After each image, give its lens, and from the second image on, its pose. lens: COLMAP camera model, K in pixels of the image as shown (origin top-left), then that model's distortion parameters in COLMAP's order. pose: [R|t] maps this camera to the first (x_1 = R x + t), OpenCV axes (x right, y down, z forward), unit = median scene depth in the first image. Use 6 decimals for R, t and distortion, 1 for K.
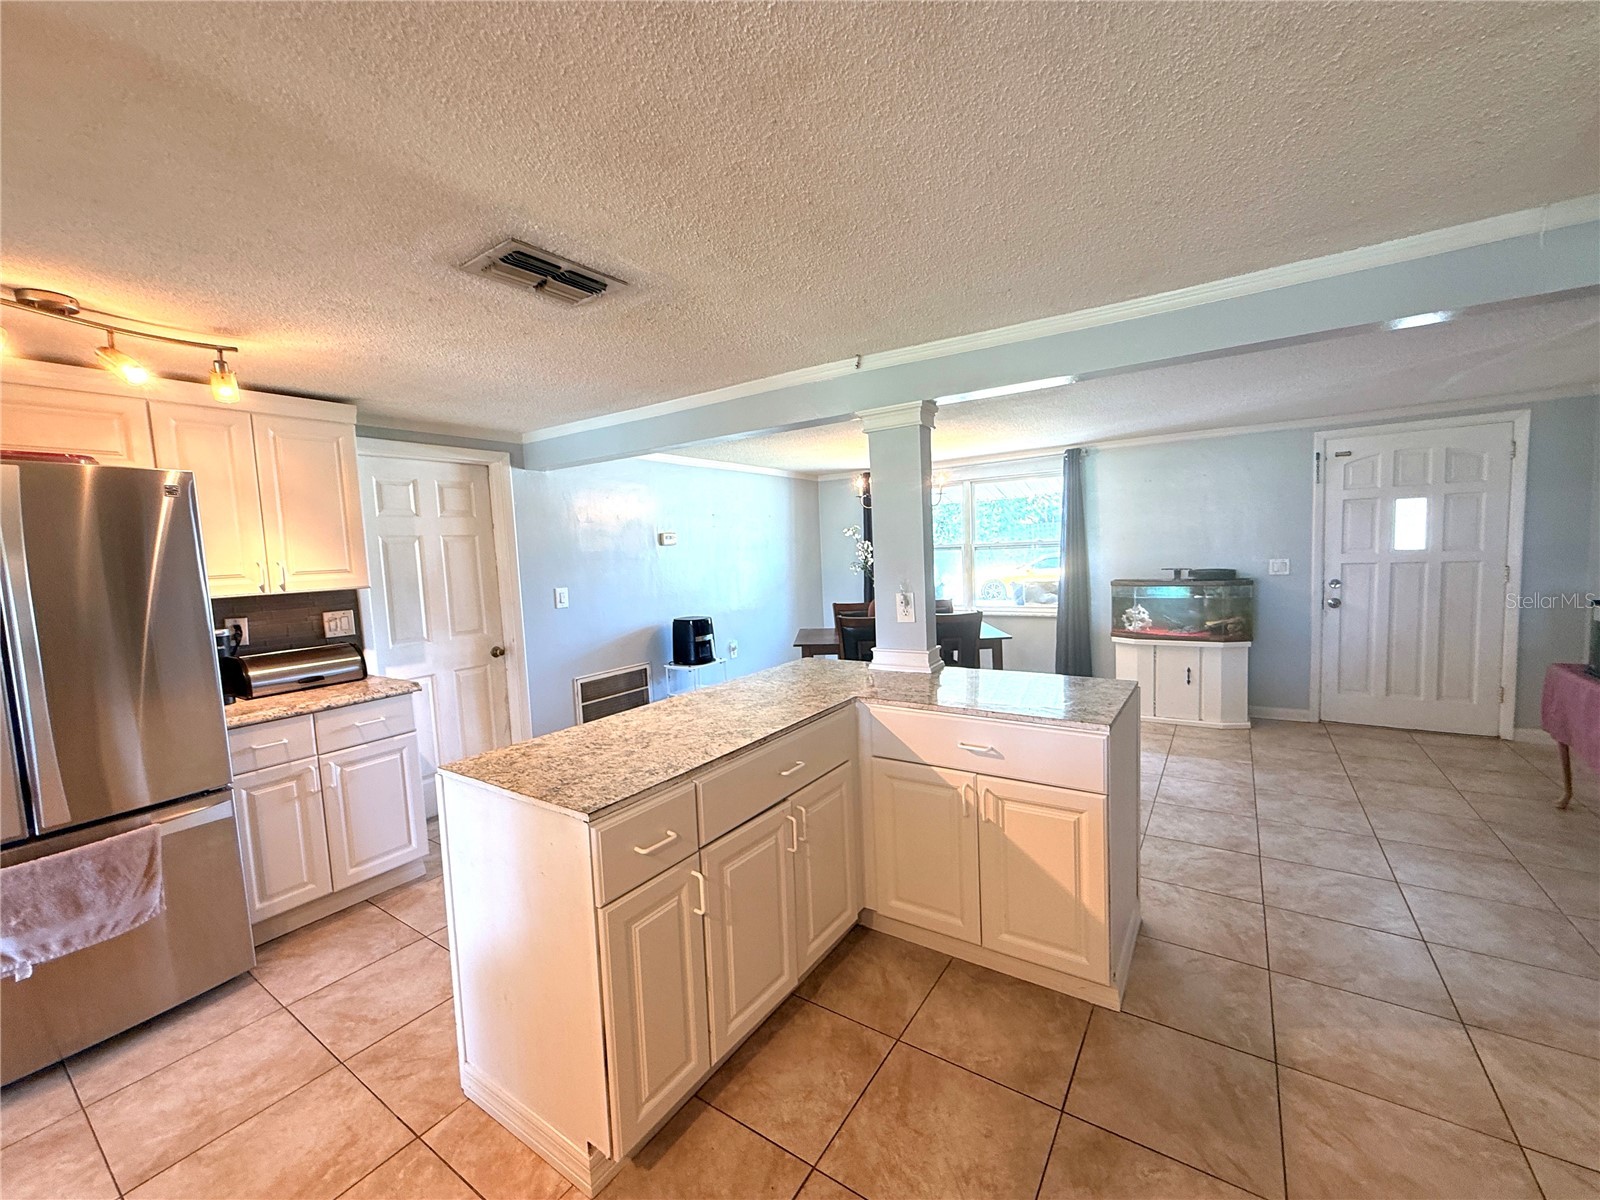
lens RADIAL K [[642.1, 0, 797.8], [0, 642.1, 602.6], [0, 0, 1]] dist [-0.000948, 0.000237]
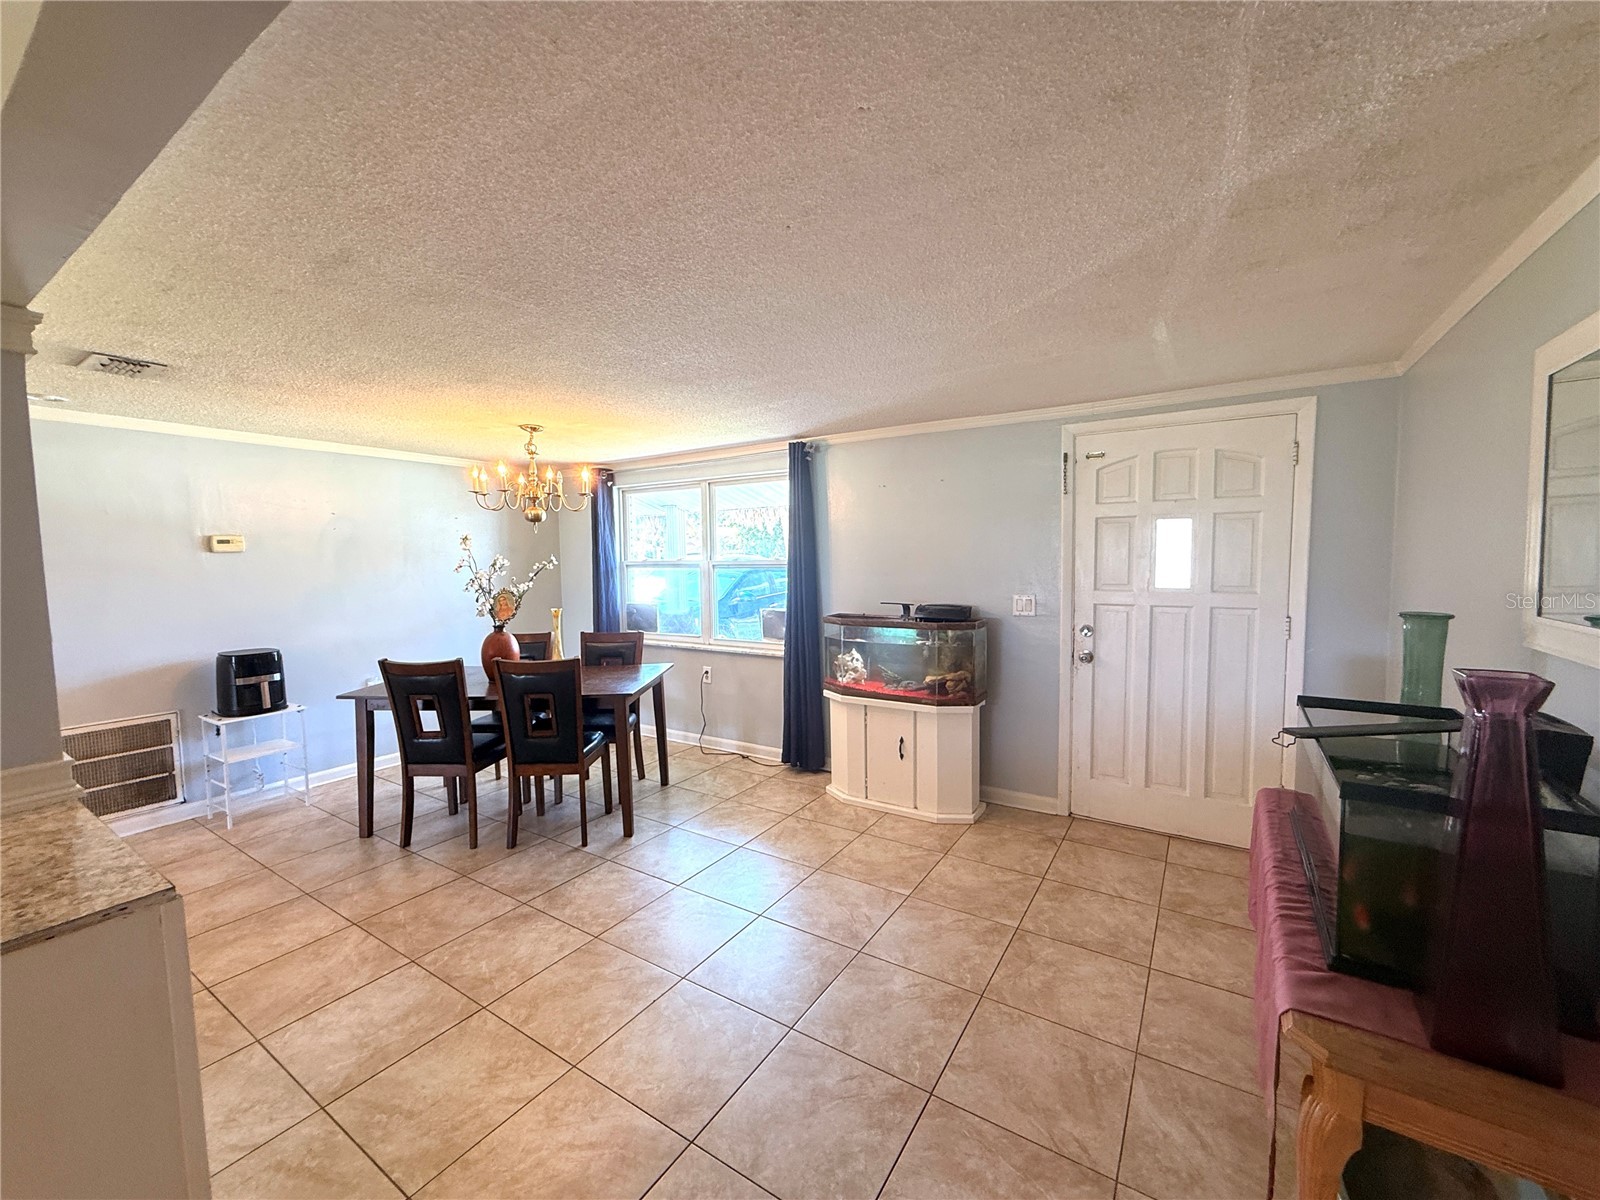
lens RADIAL K [[640.0, 0, 797.8], [0, 640.0, 605.1], [0, 0, 1]] dist [-0.000614, -0.000295]
pose [[0.999375, 0.027357, 0.022381, 0.498732], [-0.027182, 0.999598, -0.008069, -0.045257], [-0.022593, 0.007456, 0.999717, 0.277401]]
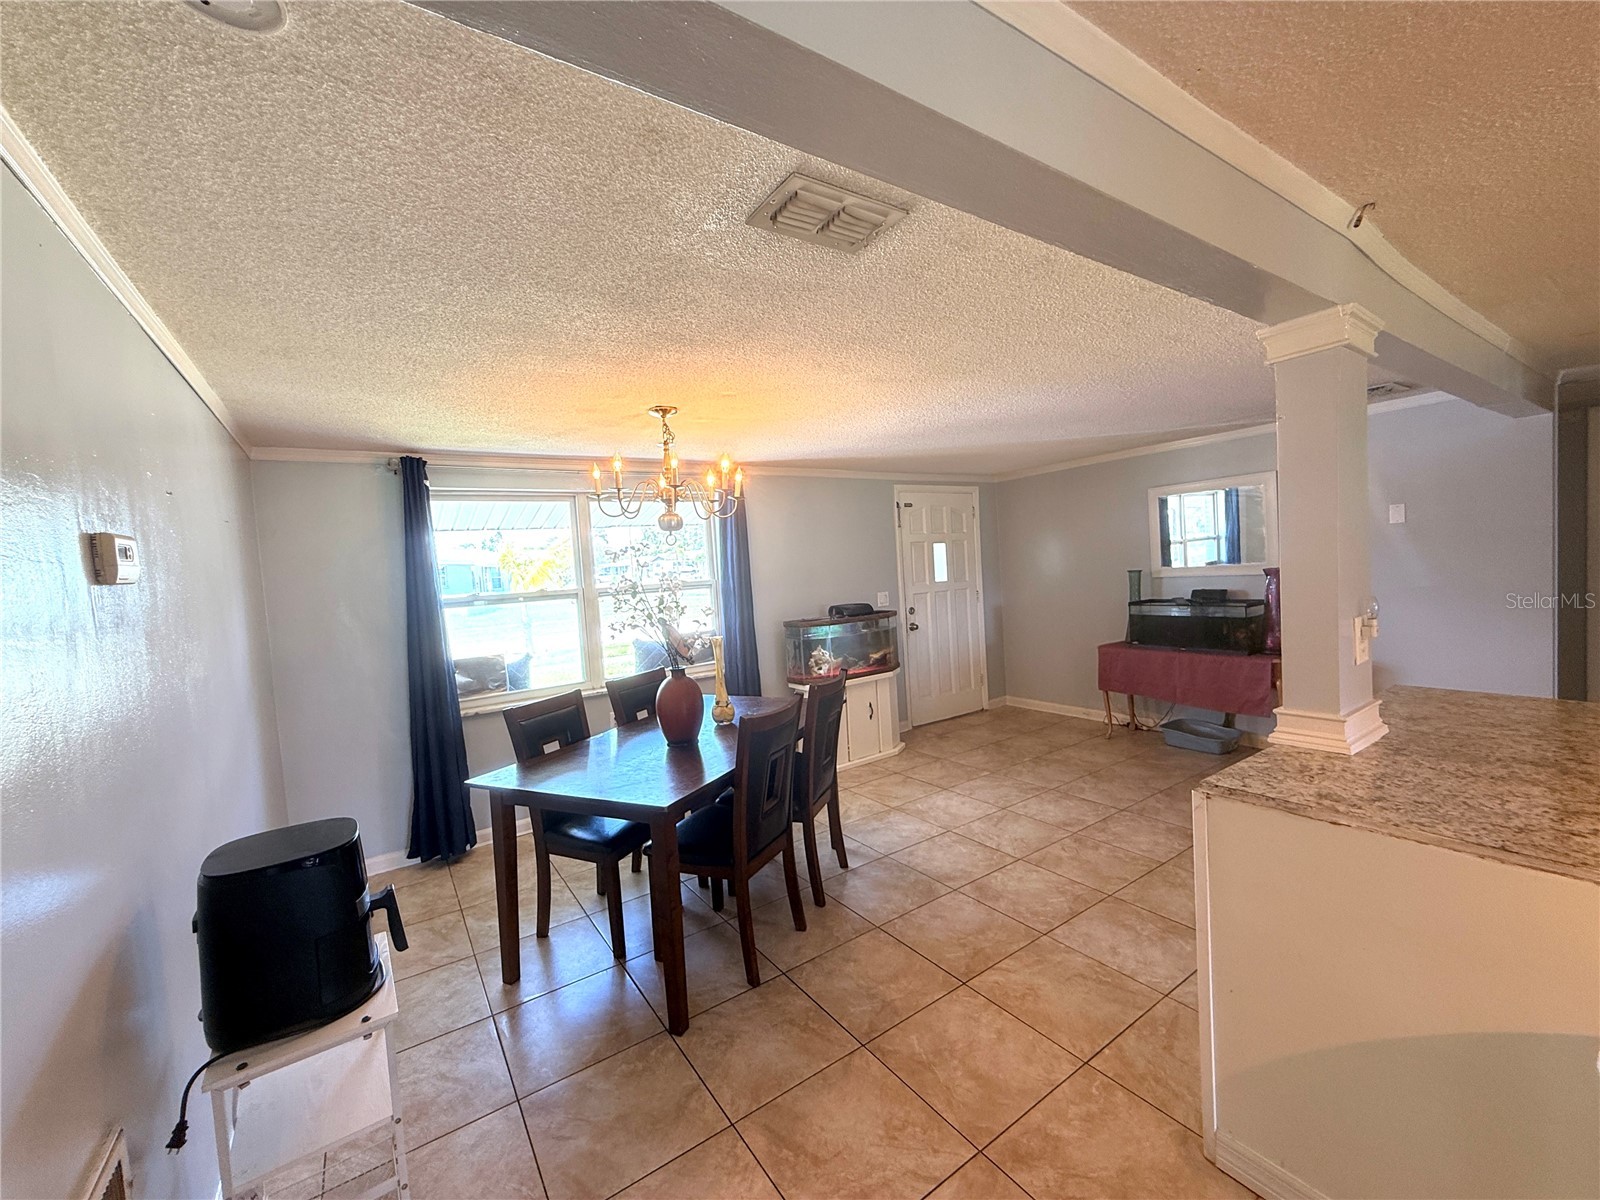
lens RADIAL K [[642.1, 0, 797.8], [0, 642.1, 602.6], [0, 0, 1]] dist [-0.000948, 0.000237]
pose [[0.375462, -0.030845, 0.926325, -0.371292], [0.124543, 0.992061, -0.017447, -0.051582], [-0.918432, 0.121918, 0.376322, 0.756296]]
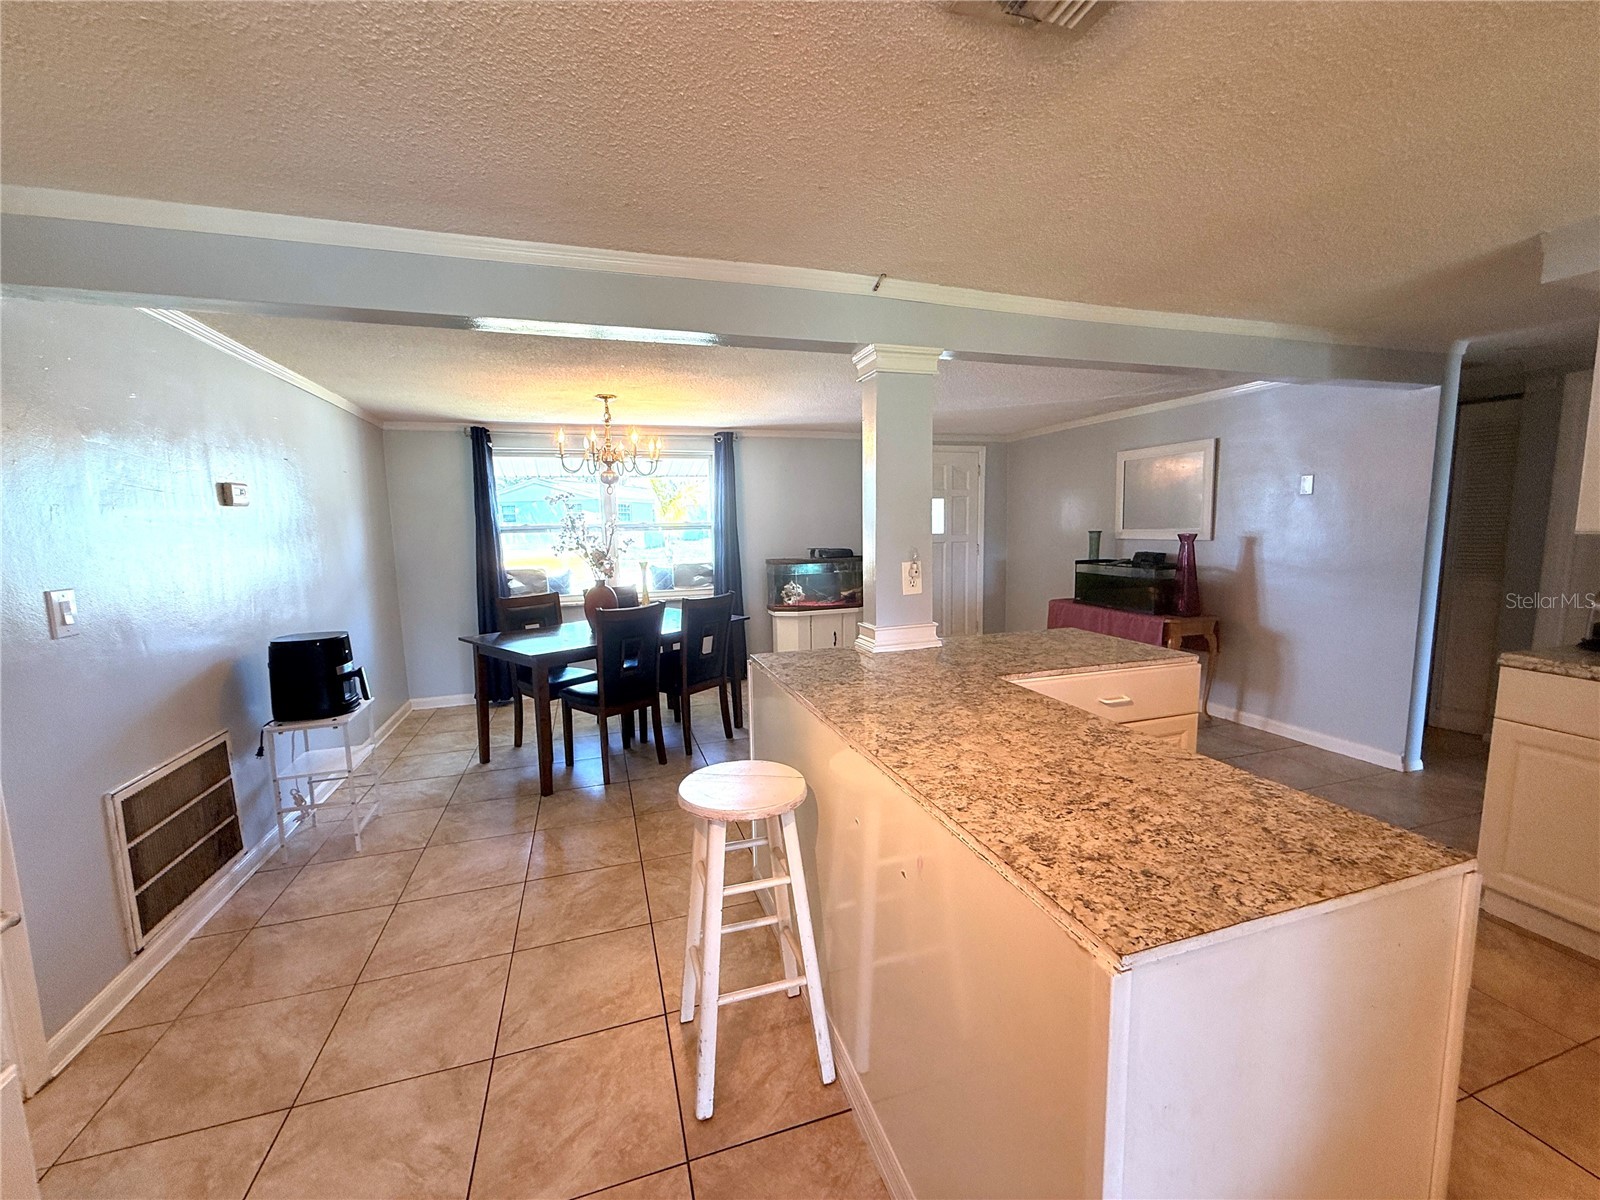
lens RADIAL K [[642.1, 0, 797.8], [0, 642.1, 602.6], [0, 0, 1]] dist [-0.000948, 0.000237]
pose [[0.616009, -0.066962, 0.784888, -0.381282], [0.060304, 0.997465, 0.037769, -0.000866], [-0.785428, 0.024065, 0.618486, 0.341632]]
